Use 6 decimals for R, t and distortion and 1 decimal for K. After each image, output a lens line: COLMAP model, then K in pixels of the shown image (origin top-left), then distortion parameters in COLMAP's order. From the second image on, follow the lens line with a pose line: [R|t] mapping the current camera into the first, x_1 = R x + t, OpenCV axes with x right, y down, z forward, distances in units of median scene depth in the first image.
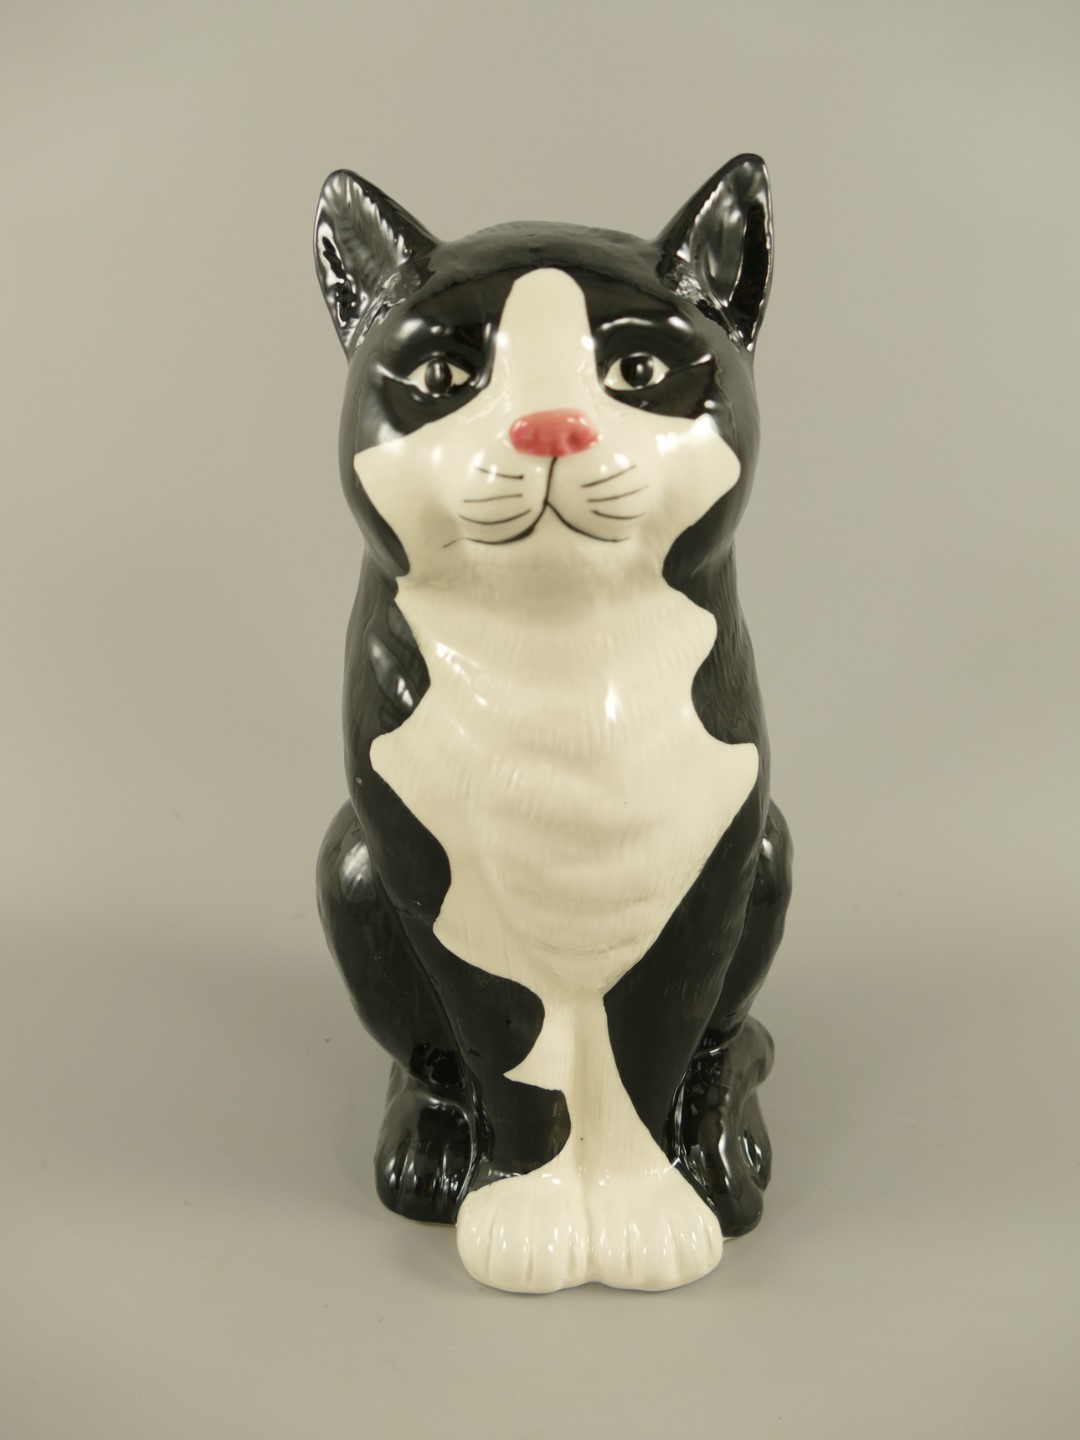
lens RADIAL K [[1150.0, 0, 540.0], [0, 1150.0, 720.0], [0, 0, 1]] dist [-0.005736, -0.001608]
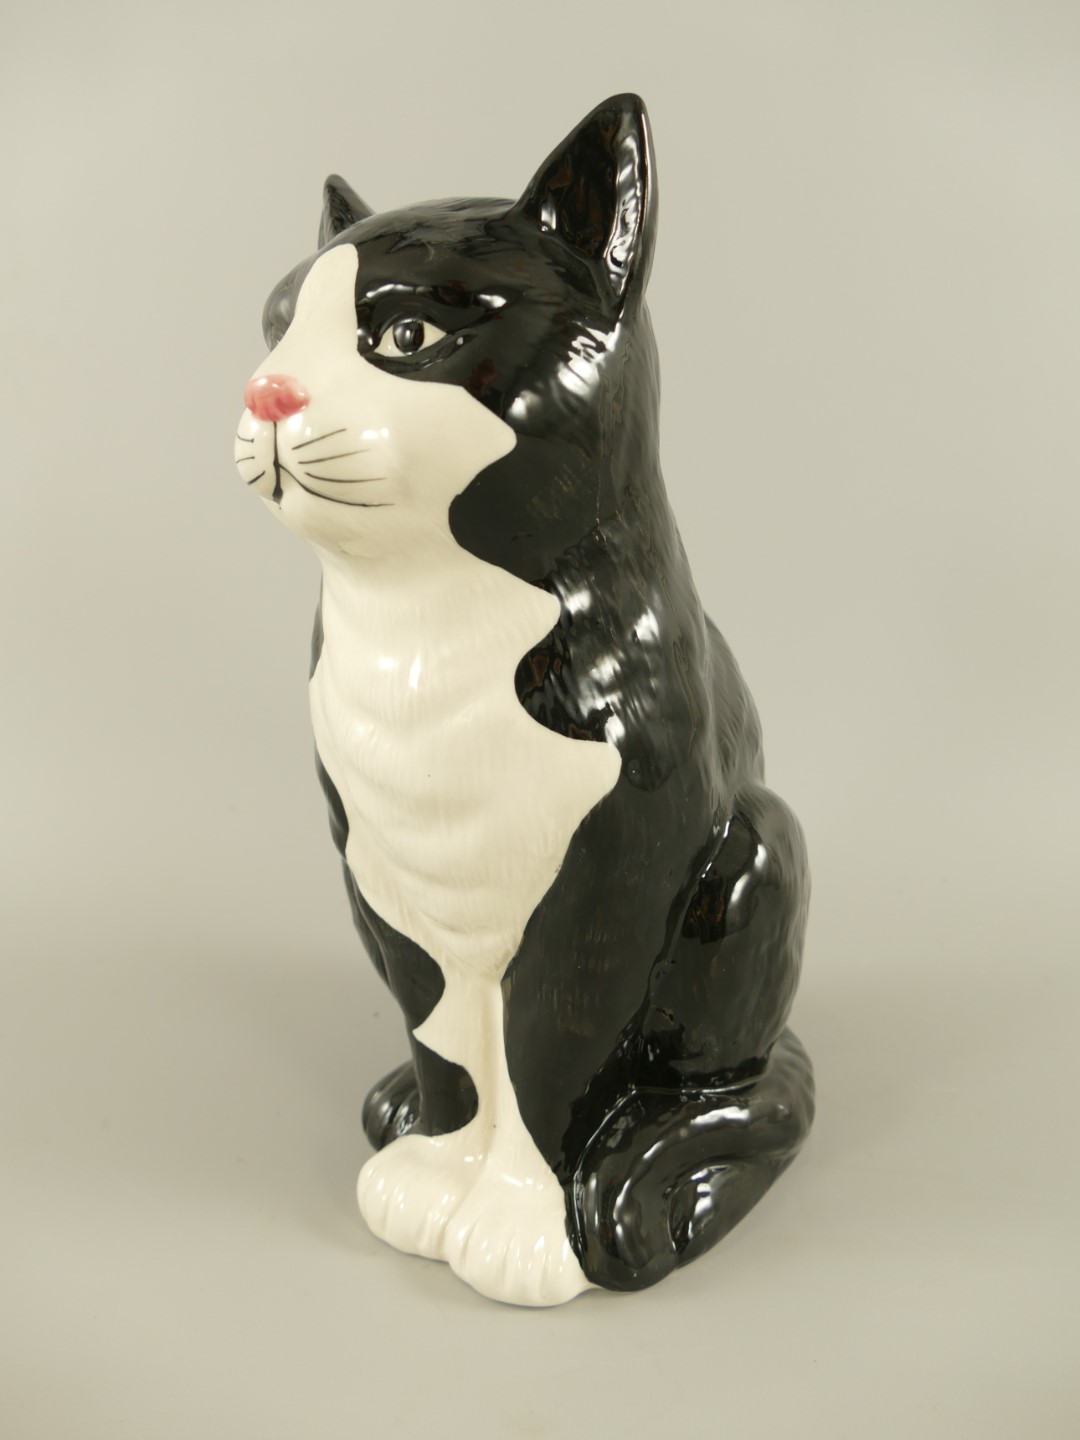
lens RADIAL K [[1126.6, 0, 540.0], [0, 1126.6, 720.0], [0, 0, 1]] dist [0.002068, 0.001429]
pose [[0.809160, 0.133478, -0.572227, 0.719964], [-0.142944, 0.989316, 0.028637, -0.017554], [0.569936, 0.058624, 0.819595, 0.259307]]
